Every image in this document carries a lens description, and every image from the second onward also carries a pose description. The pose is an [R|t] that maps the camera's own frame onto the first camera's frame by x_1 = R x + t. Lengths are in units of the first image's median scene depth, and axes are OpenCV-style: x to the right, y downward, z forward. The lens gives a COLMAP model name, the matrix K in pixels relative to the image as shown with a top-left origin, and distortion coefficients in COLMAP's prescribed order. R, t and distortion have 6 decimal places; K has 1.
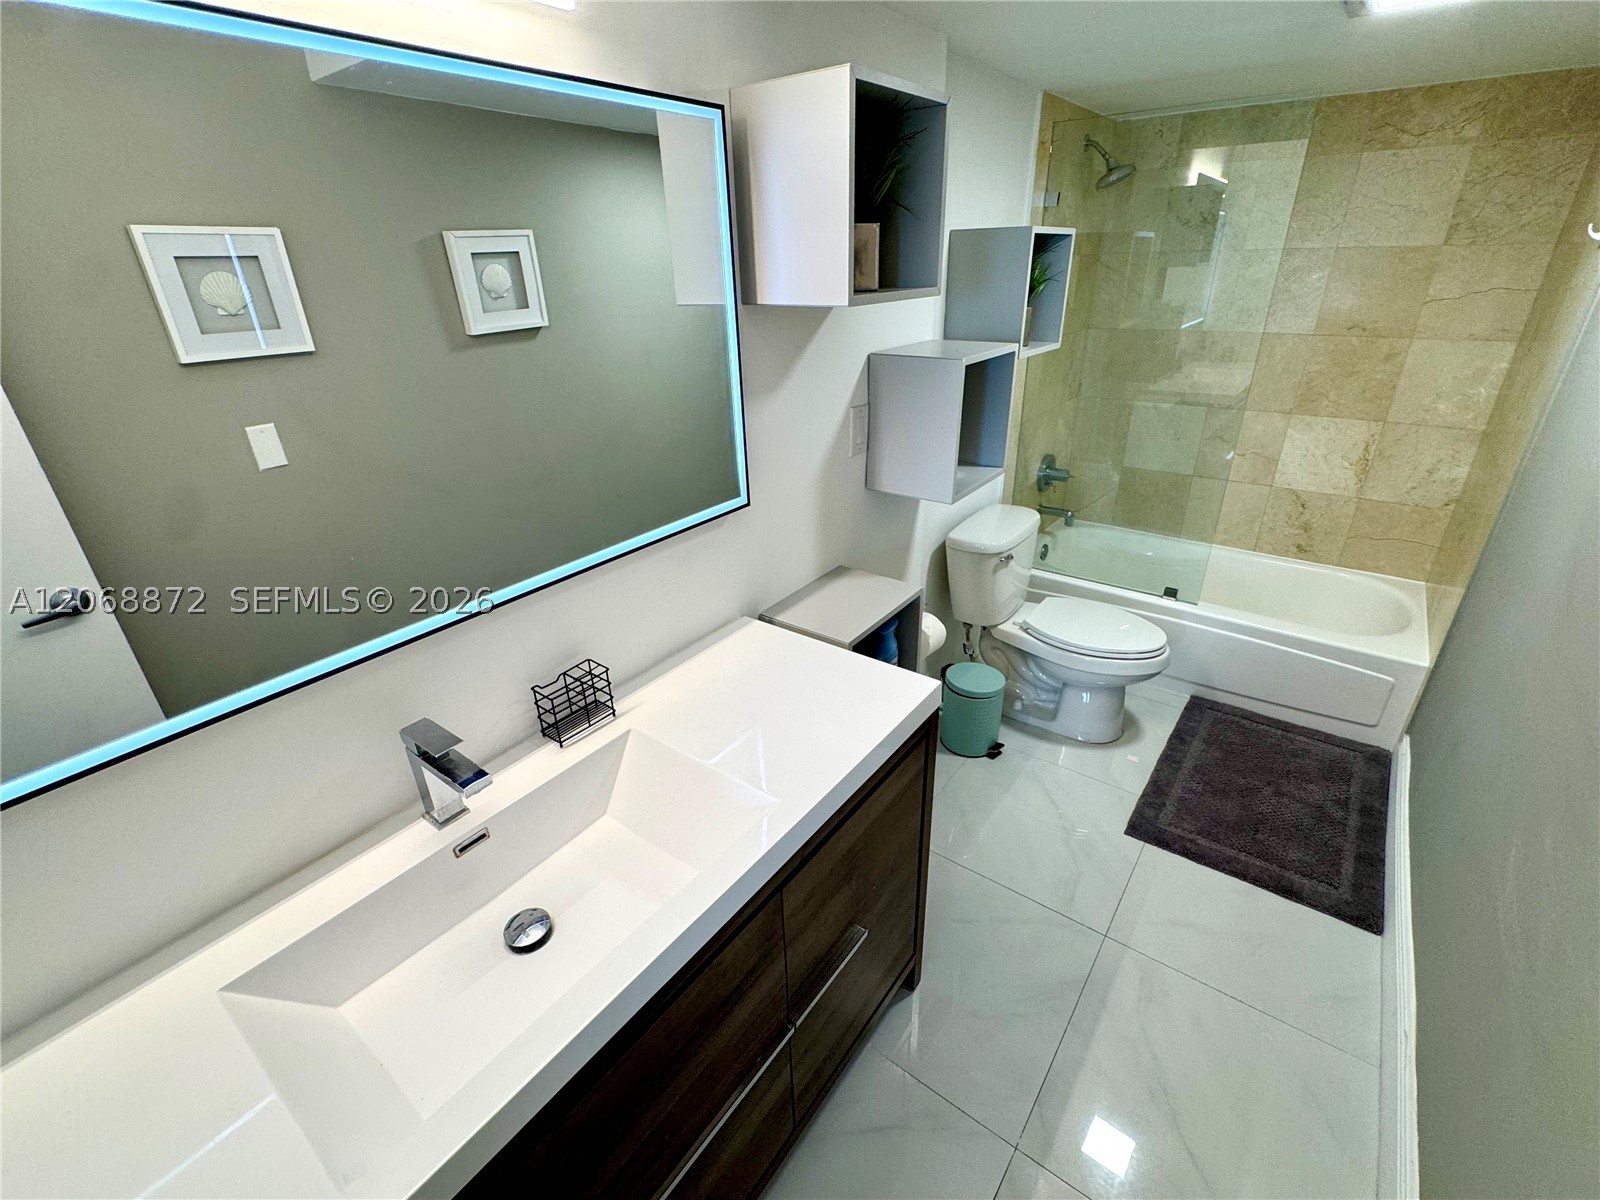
lens RADIAL K [[708.2, 0, 797.3], [0, 708.2, 596.9], [0, 0, 1]] dist [-0.004003, 0.000658]
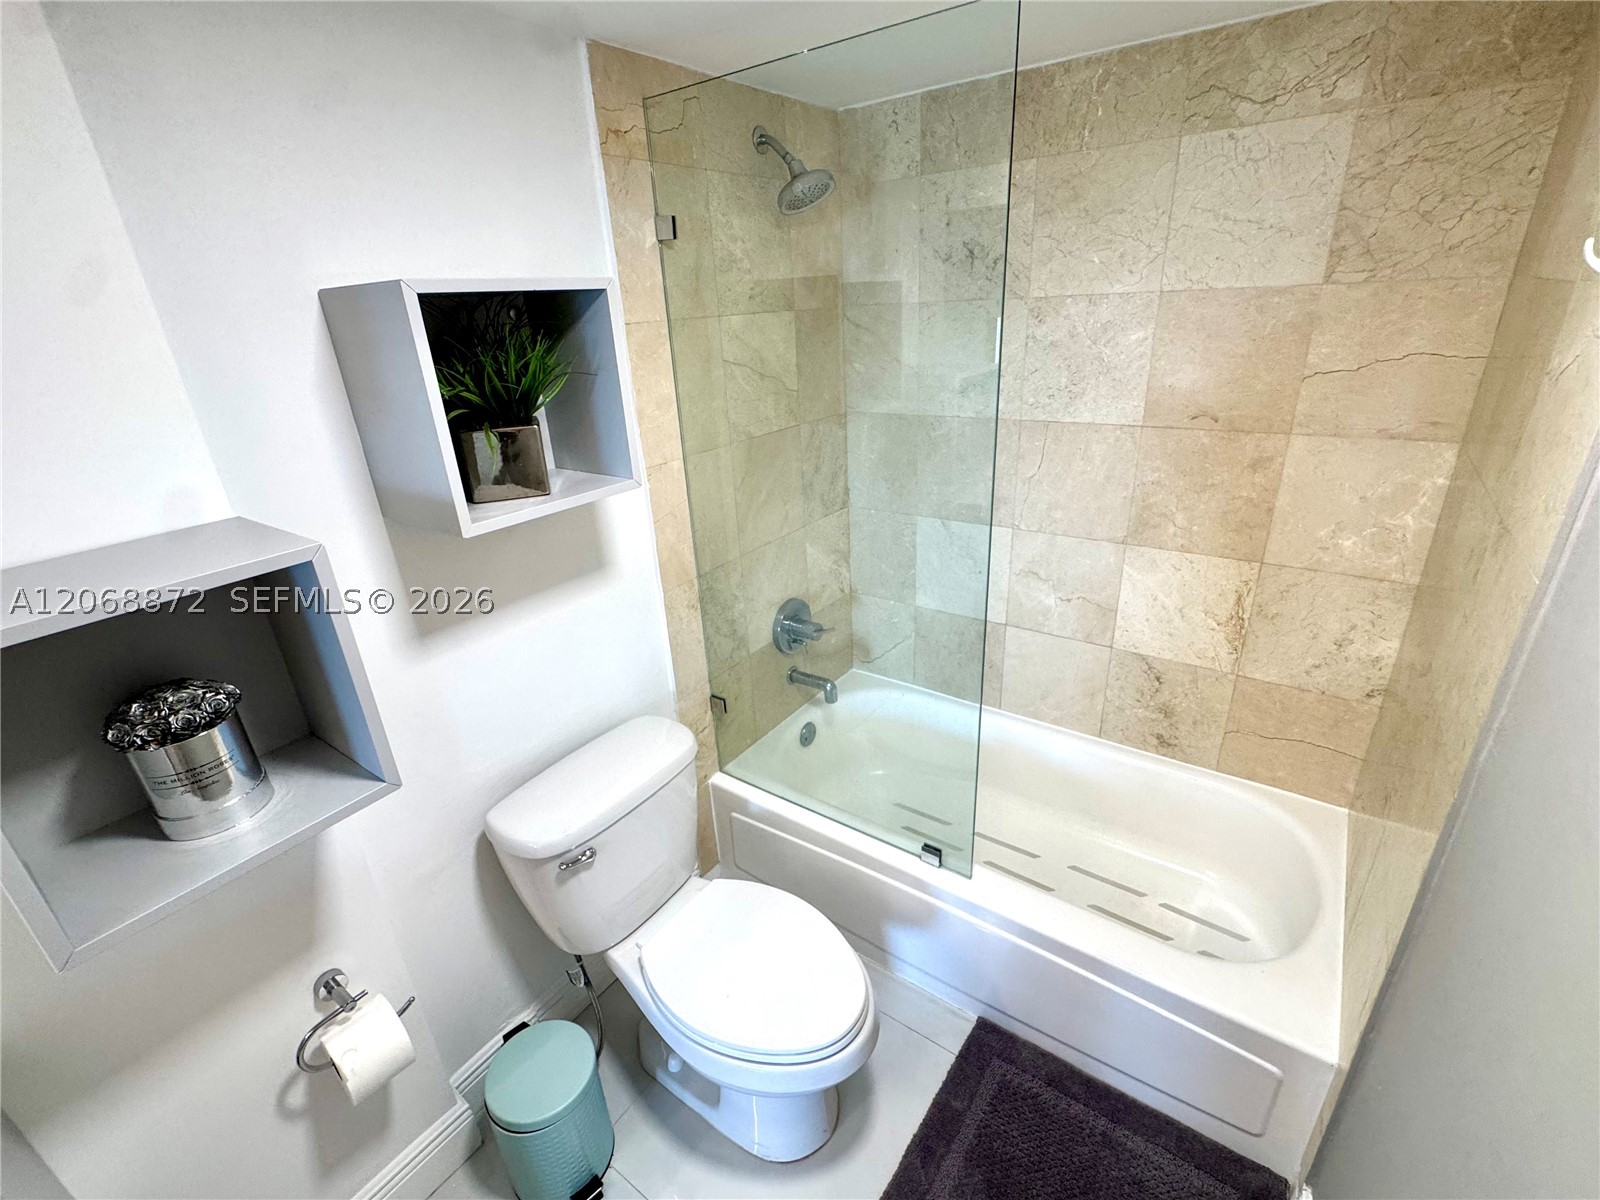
lens RADIAL K [[708.2, 0, 796.1], [0, 708.2, 598.6], [0, 0, 1]] dist [-0.004003, 0.000658]
pose [[0.999358, -0.034419, 0.009918, 0.461984], [0.034840, 0.998336, -0.045951, -0.224747], [-0.008320, 0.046267, 0.998894, 0.427636]]
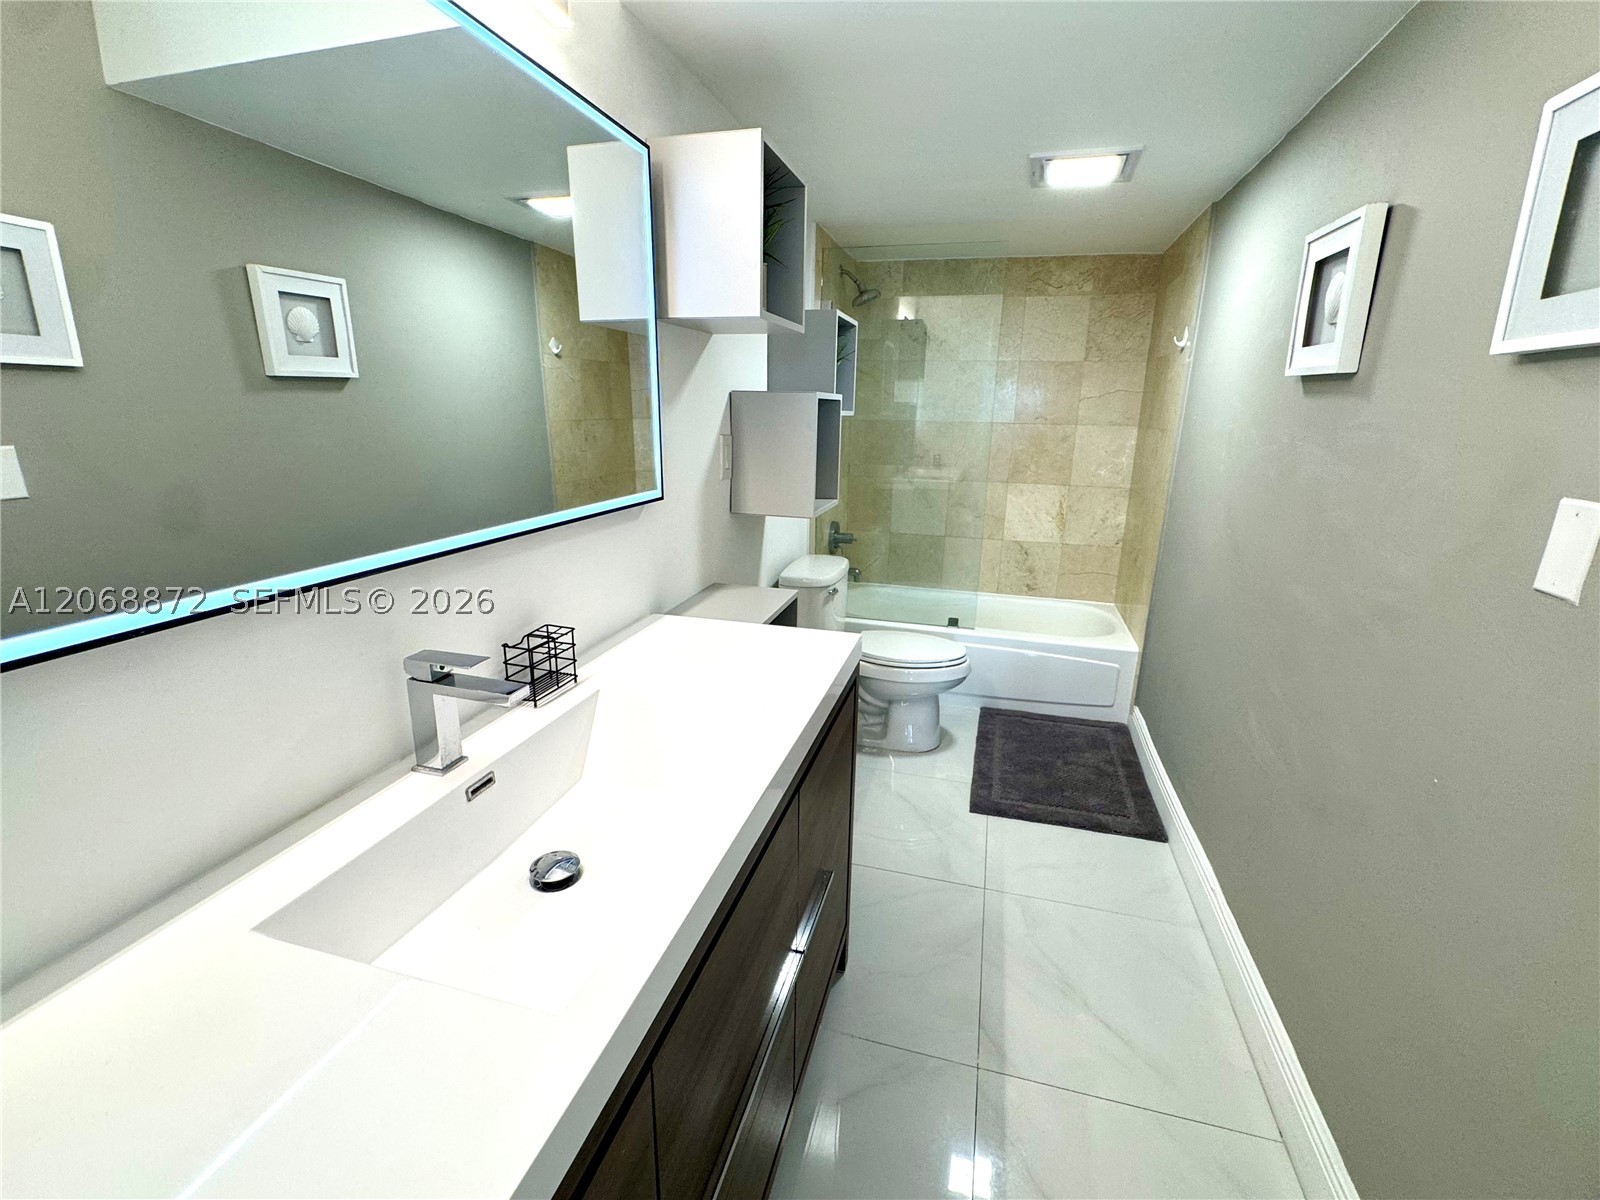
lens RADIAL K [[708.2, 0, 793.4], [0, 708.2, 597.2], [0, 0, 1]] dist [-0.004003, 0.000658]
pose [[0.930873, -0.053219, 0.361447, -0.168991], [0.119015, 0.979540, -0.162285, 0.128406], [-0.345415, 0.194085, 0.918161, -0.011749]]
